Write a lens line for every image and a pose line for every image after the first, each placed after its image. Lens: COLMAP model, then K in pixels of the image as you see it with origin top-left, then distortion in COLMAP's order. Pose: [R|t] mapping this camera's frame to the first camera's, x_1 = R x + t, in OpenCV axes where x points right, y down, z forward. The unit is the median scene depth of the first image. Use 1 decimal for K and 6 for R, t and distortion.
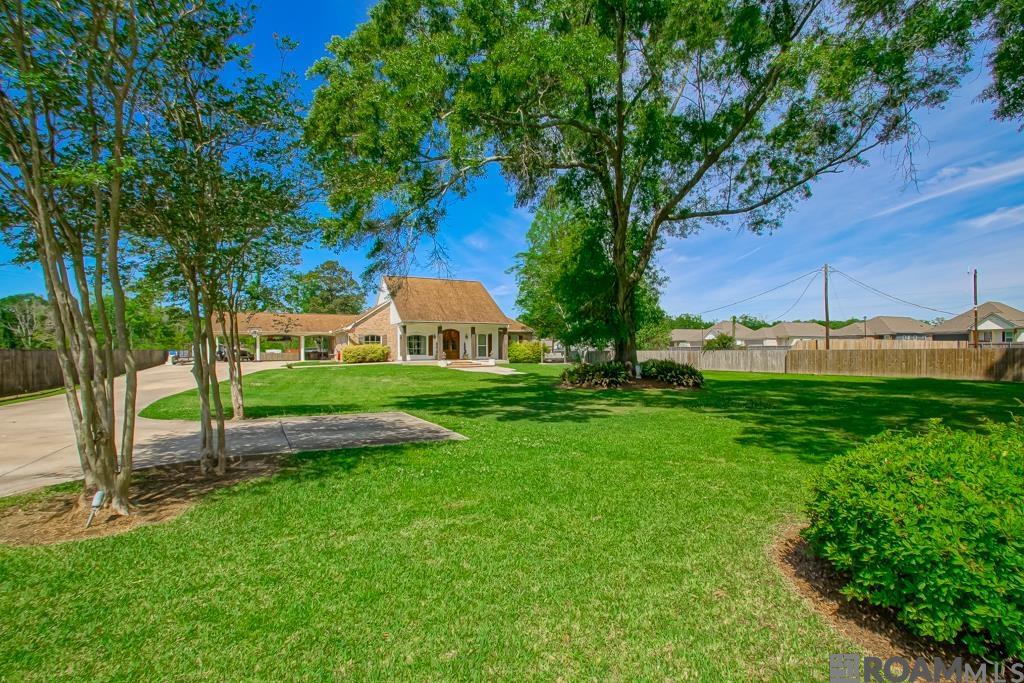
lens RADIAL K [[462.9, 0, 512.0], [0, 462.9, 341.5], [0, 0, 1]] dist [-0.001314, -0.000068]
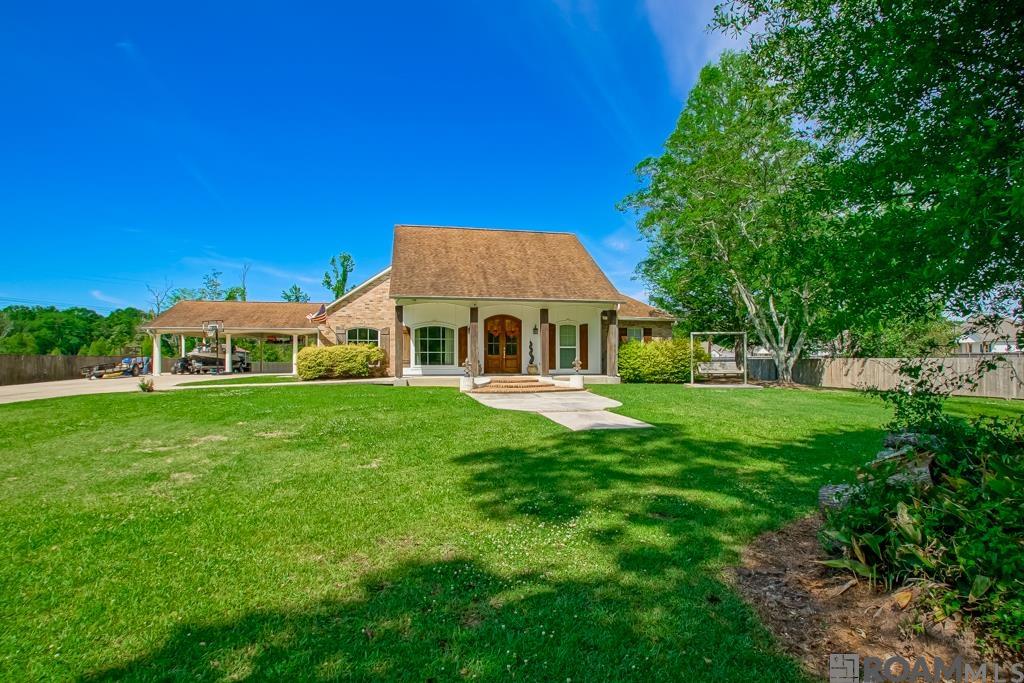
lens RADIAL K [[462.9, 0, 512.0], [0, 462.9, 341.5], [0, 0, 1]] dist [-0.001314, -0.000068]
pose [[0.956652, -0.008936, -0.291096, 0.025956], [0.002137, 0.999718, -0.023665, 0.014827], [0.291225, 0.022018, 0.956401, 0.510309]]
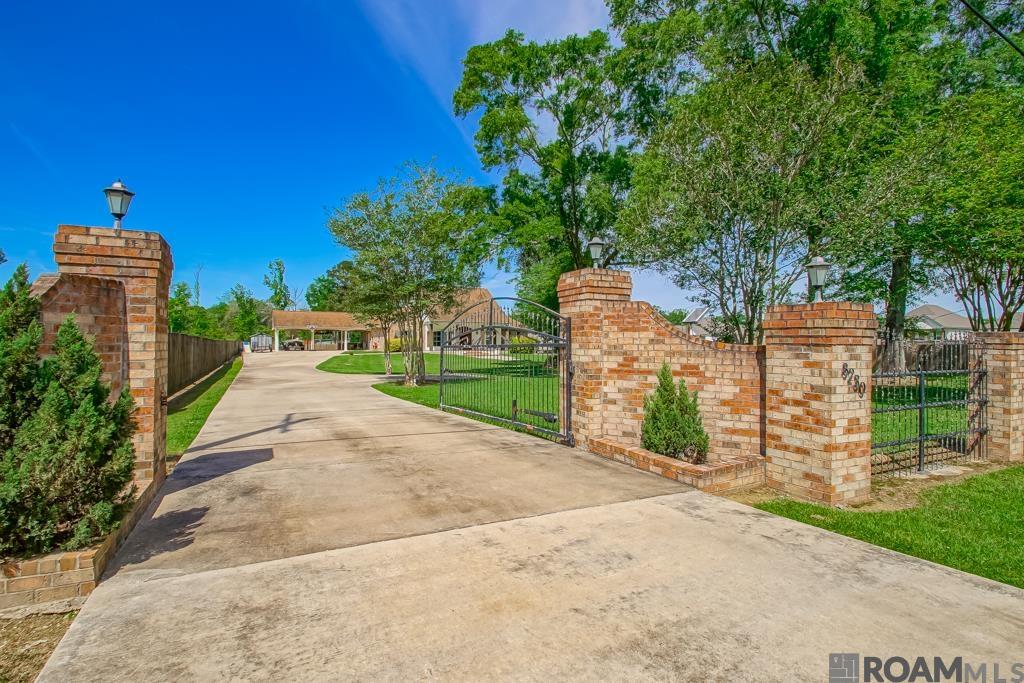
lens RADIAL K [[462.9, 0, 512.0], [0, 462.9, 341.5], [0, 0, 1]] dist [-0.001314, -0.000068]
pose [[0.999921, 0.008013, 0.009732, -0.012327], [-0.008157, 0.999856, 0.014867, -0.005963], [-0.009611, -0.014945, 0.999842, -0.308613]]
